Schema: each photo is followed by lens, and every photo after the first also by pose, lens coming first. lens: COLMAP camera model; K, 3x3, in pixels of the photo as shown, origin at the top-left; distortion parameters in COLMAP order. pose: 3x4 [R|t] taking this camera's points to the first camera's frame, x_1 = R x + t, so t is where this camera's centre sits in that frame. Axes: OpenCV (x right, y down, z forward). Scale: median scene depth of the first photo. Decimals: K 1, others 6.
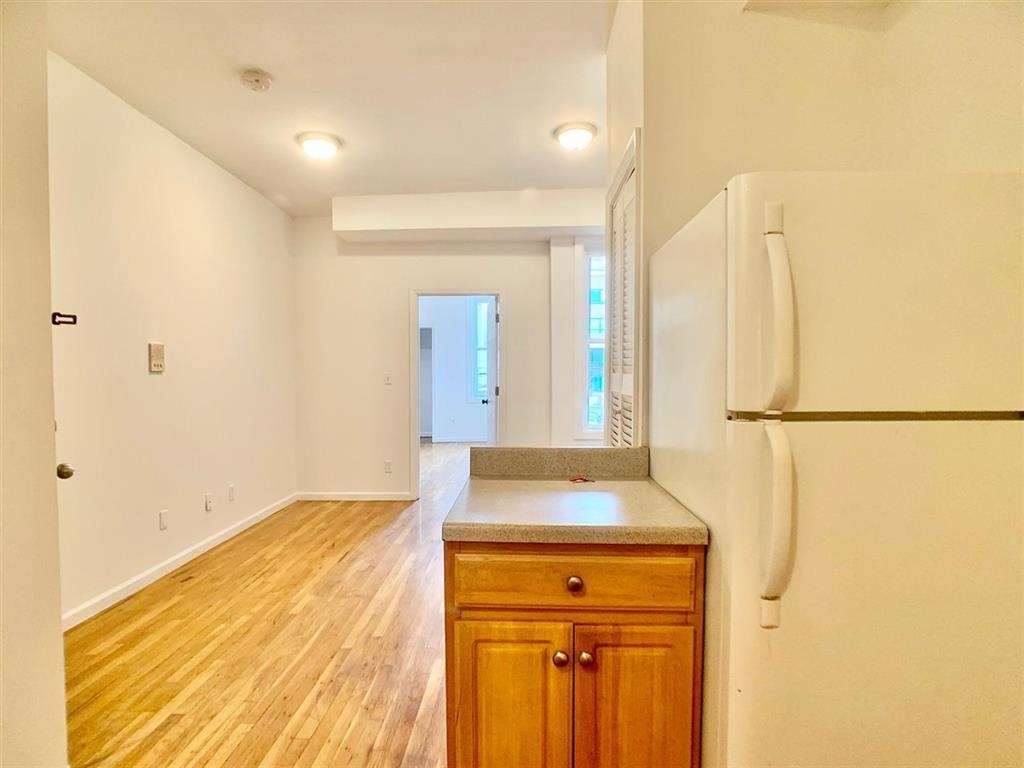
lens RADIAL K [[542.4, 0, 505.6], [0, 542.4, 382.2], [0, 0, 1]] dist [-0.035832, 0.004272]
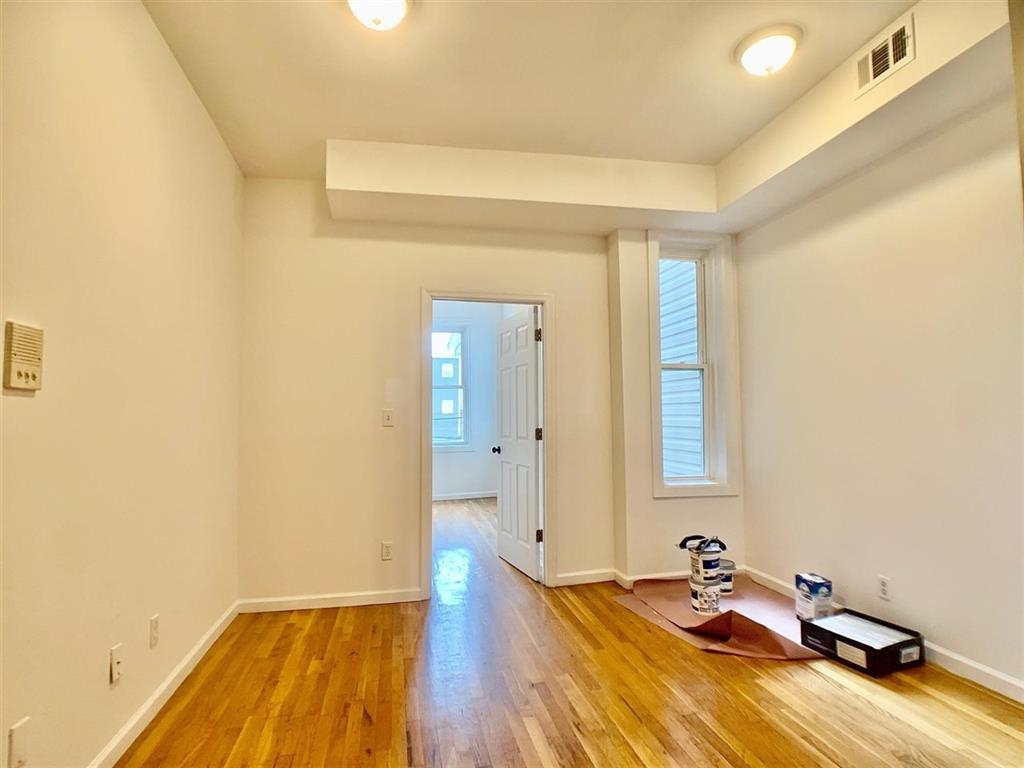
lens RADIAL K [[542.4, 0, 509.2], [0, 542.4, 388.3], [0, 0, 1]] dist [-0.035832, 0.004272]
pose [[0.970669, 0.005195, 0.240364, -0.245738], [0.014017, 0.996843, -0.078149, 0.011826], [-0.240011, 0.079225, 0.967532, 0.324808]]
